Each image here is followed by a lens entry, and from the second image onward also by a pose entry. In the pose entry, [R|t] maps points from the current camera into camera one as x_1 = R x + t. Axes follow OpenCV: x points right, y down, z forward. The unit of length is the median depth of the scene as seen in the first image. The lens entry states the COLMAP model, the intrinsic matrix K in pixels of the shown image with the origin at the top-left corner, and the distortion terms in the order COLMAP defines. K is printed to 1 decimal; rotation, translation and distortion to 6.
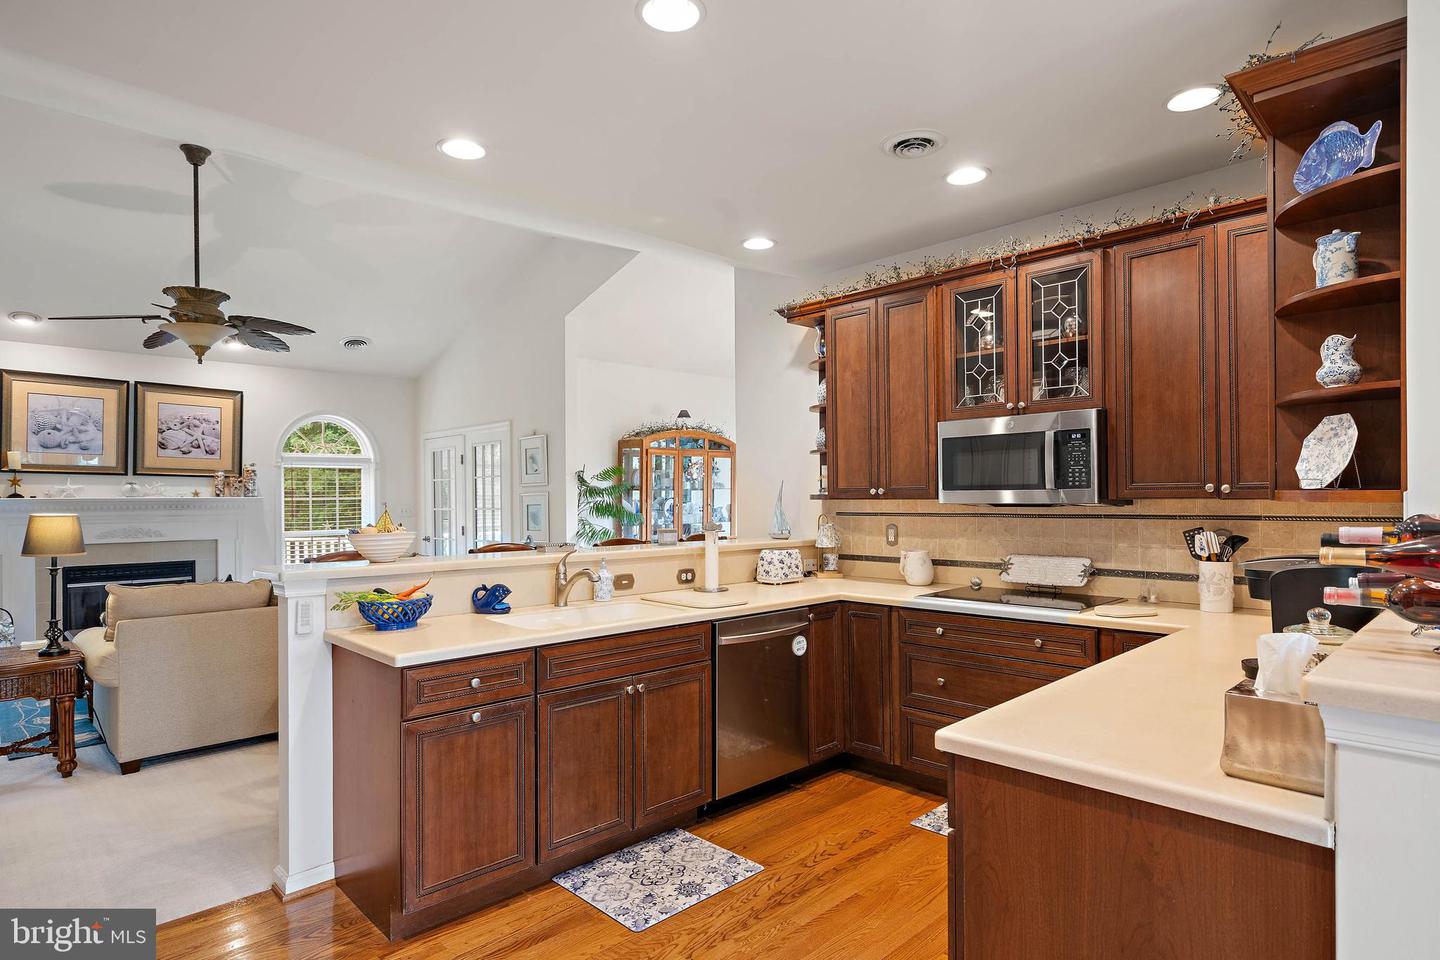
lens RADIAL K [[785.7, 0, 719.6], [0, 785.7, 497.9], [0, 0, 1]] dist [0.000335, 0.000038]
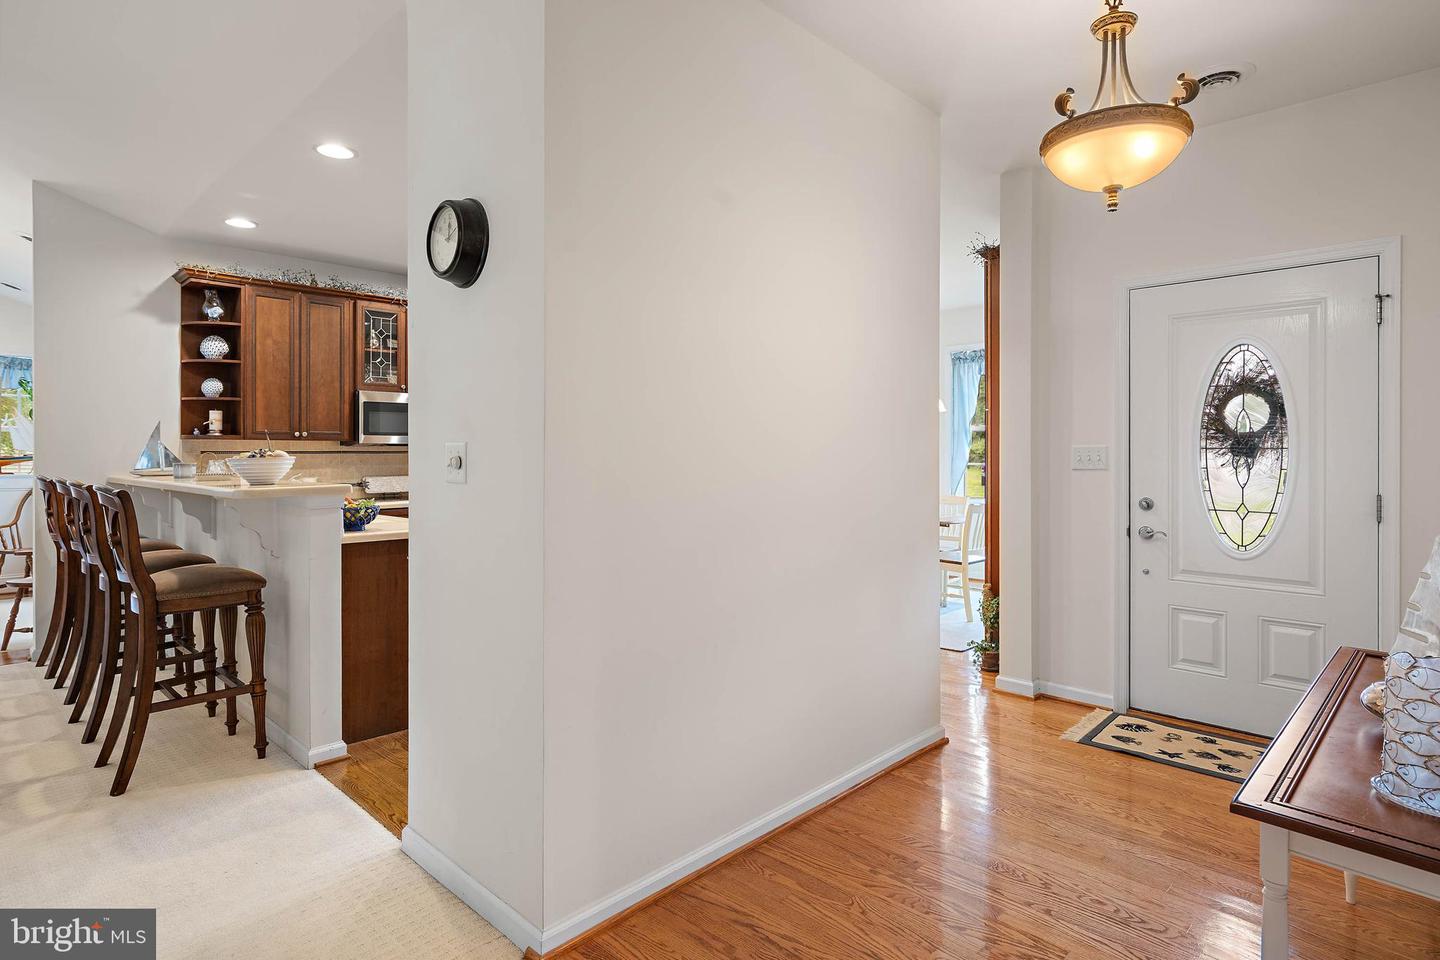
lens RADIAL K [[771.7, 0, 719.6], [0, 771.7, 456.9], [0, 0, 1]] dist [-0.000283, -0.000091]
pose [[-0.022037, 0.003728, 0.999750, -1.185258], [-0.000153, 0.999993, -0.003732, 0.036872], [-0.999757, -0.000235, -0.022036, 0.310253]]
